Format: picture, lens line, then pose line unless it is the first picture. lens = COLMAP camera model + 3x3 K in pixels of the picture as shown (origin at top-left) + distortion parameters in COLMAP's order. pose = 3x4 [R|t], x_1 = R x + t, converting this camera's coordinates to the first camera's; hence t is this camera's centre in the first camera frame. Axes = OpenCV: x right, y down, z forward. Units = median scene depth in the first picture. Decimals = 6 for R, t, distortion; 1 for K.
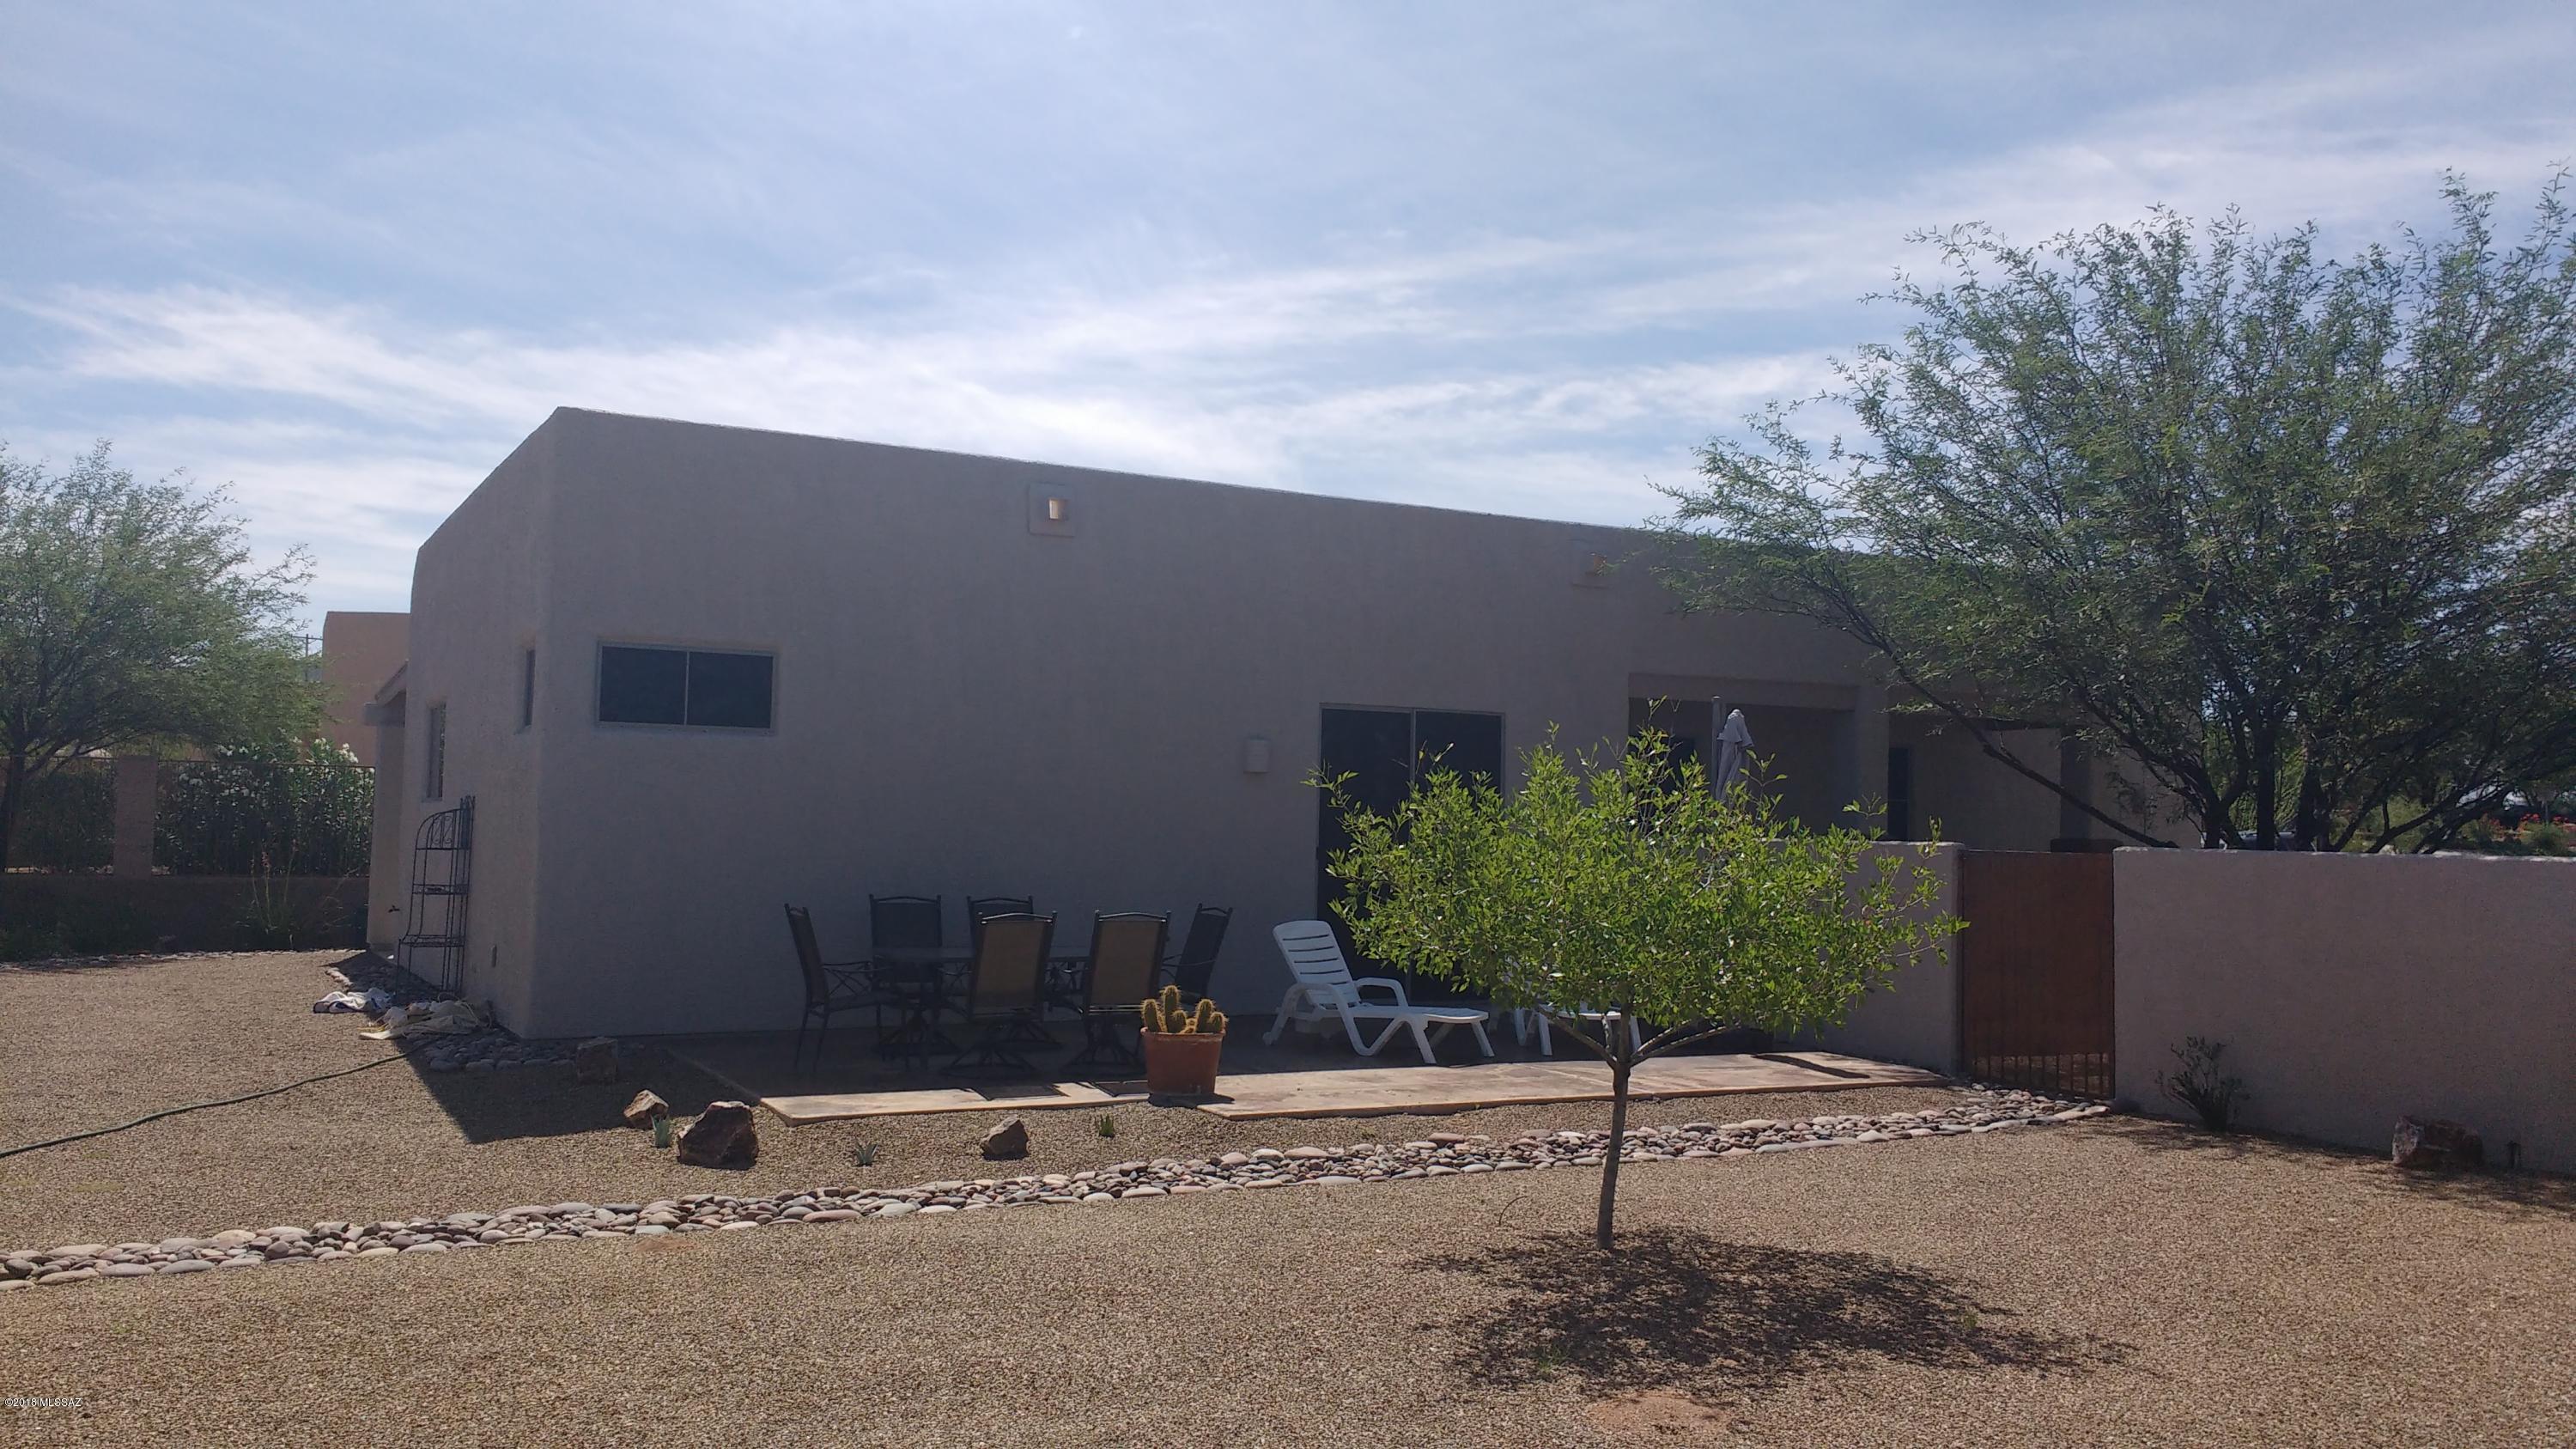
lens RADIAL K [[1986.4, 0, 1312.7], [0, 1986.4, 722.3], [0, 0, 1]] dist [0.072443, -0.100305]
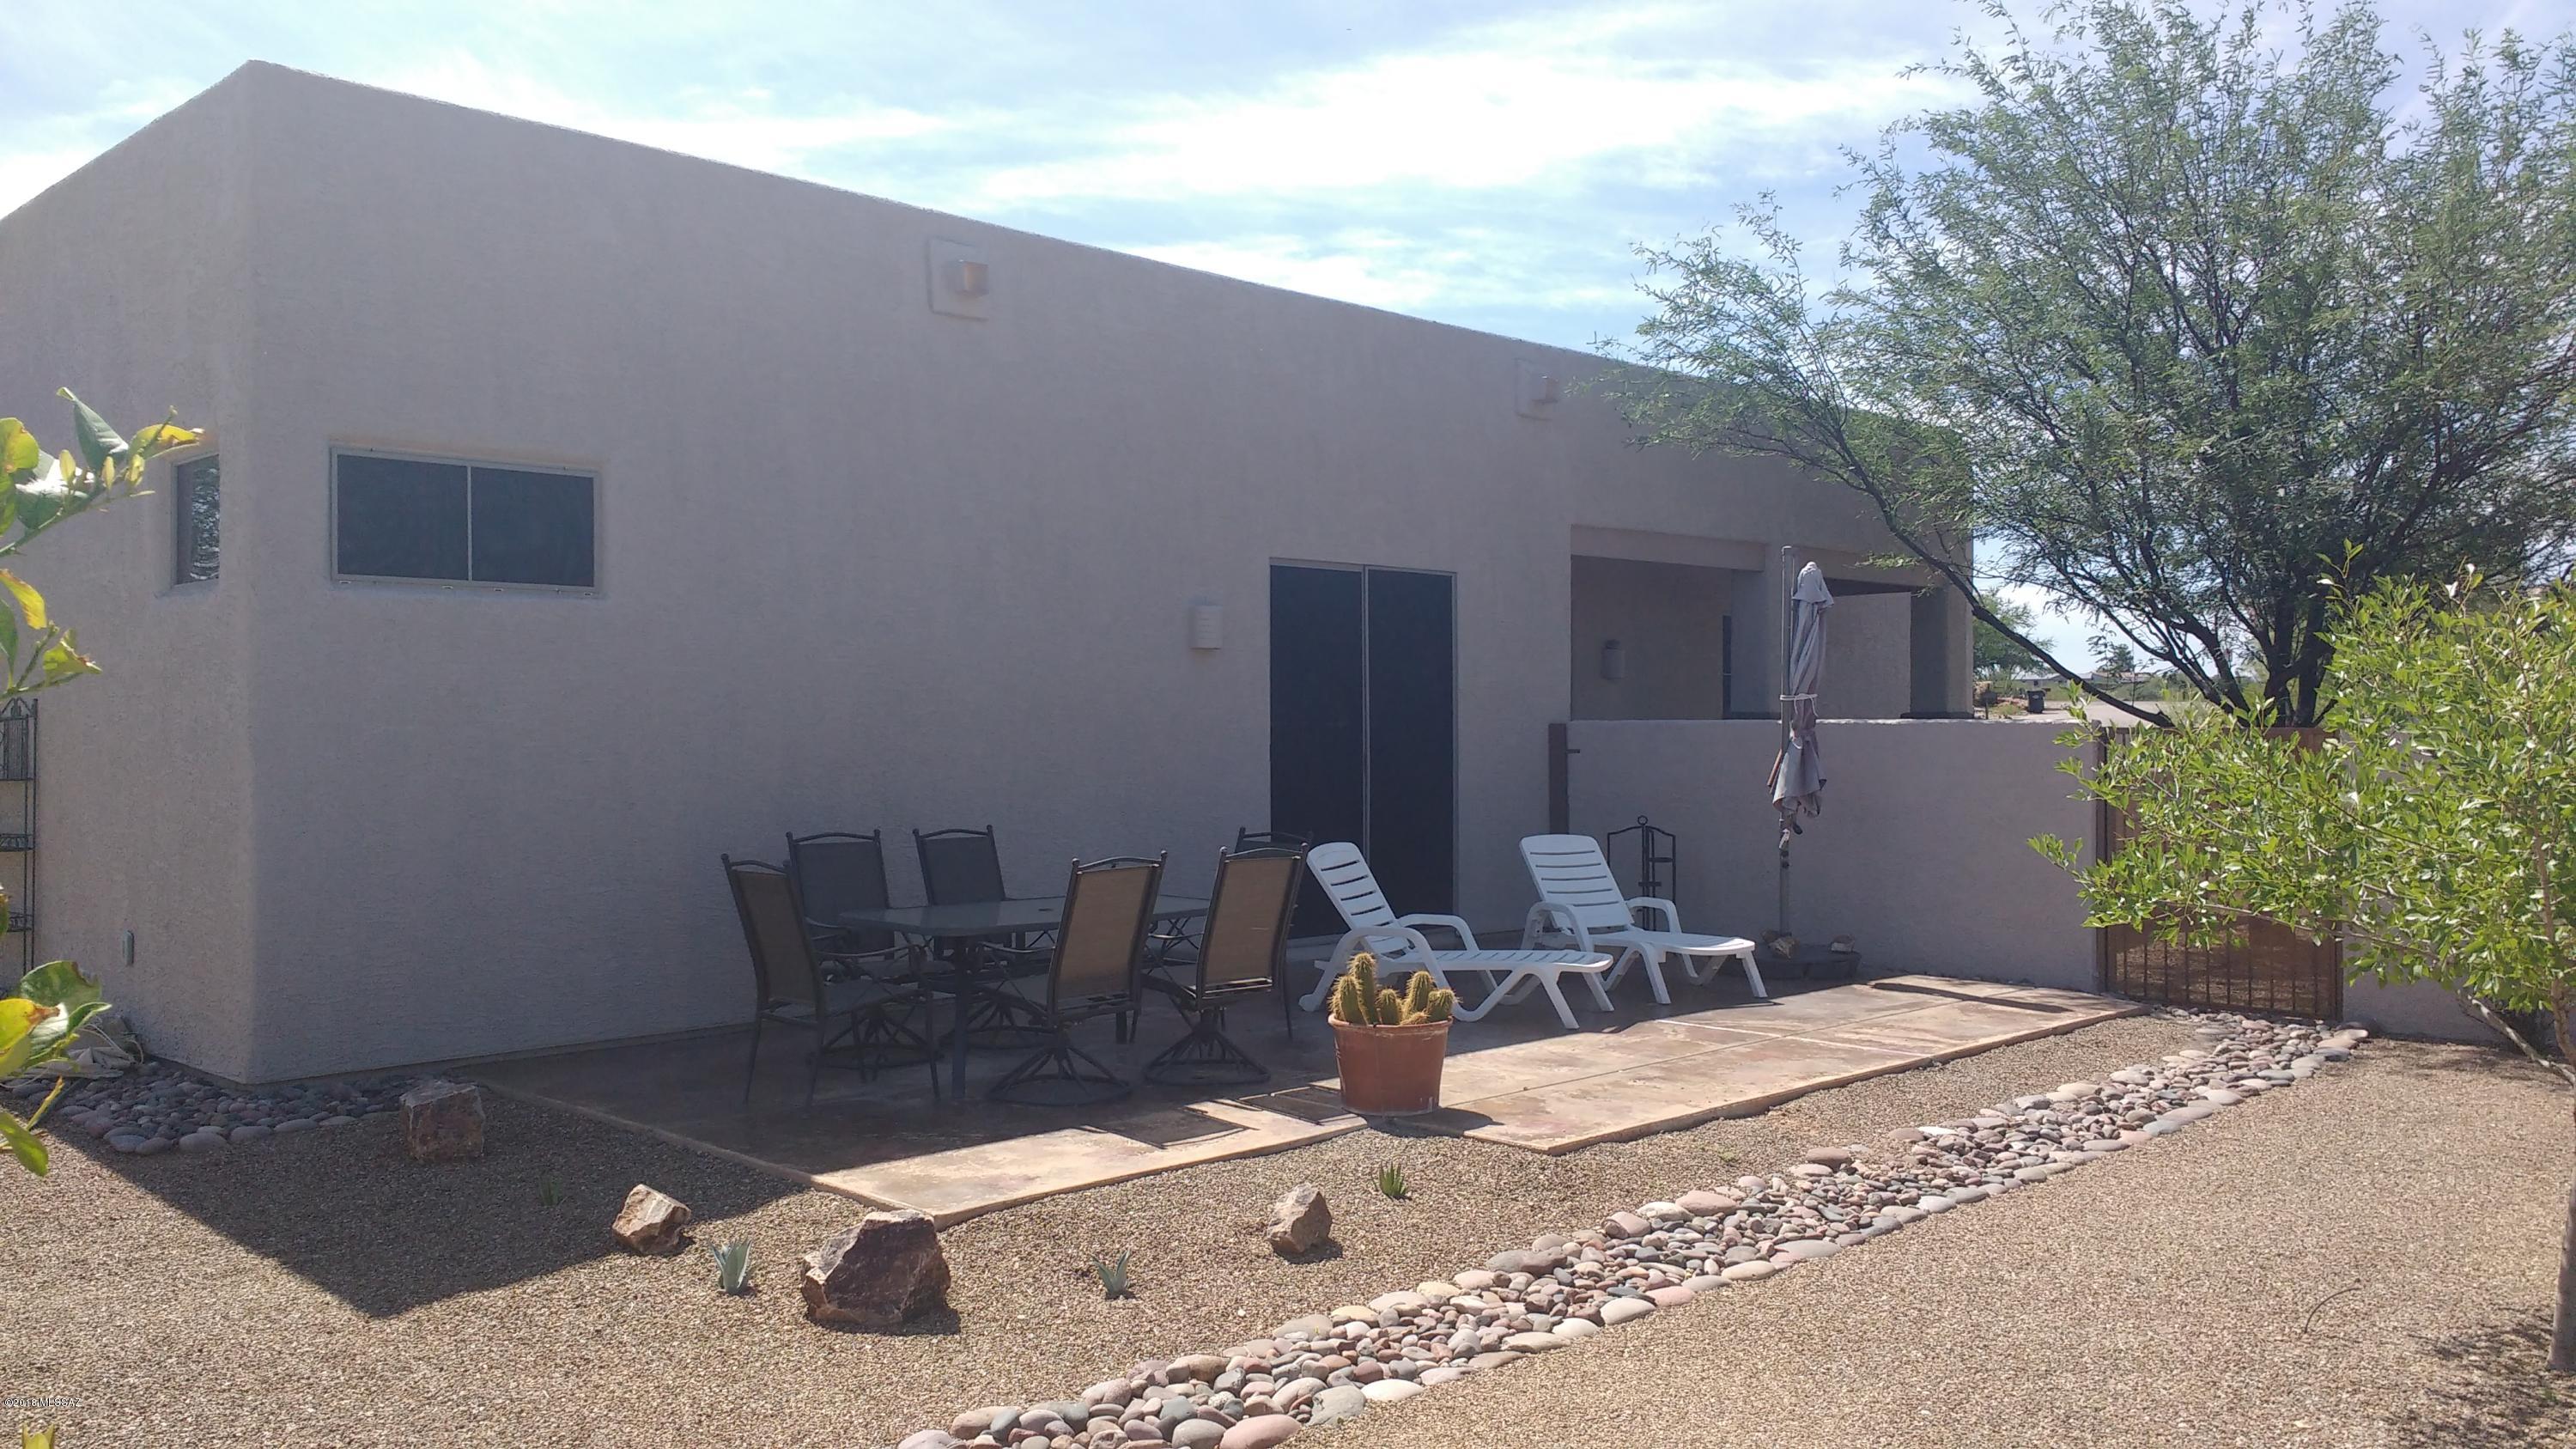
lens RADIAL K [[1986.4, 0, 1280.3], [0, 1986.4, 744.9], [0, 0, 1]] dist [0.072443, -0.100305]
pose [[0.958549, -0.026547, 0.283689, -0.253361], [0.007336, 0.997620, 0.068567, 0.011645], [-0.284834, -0.063644, 0.956462, 0.310904]]
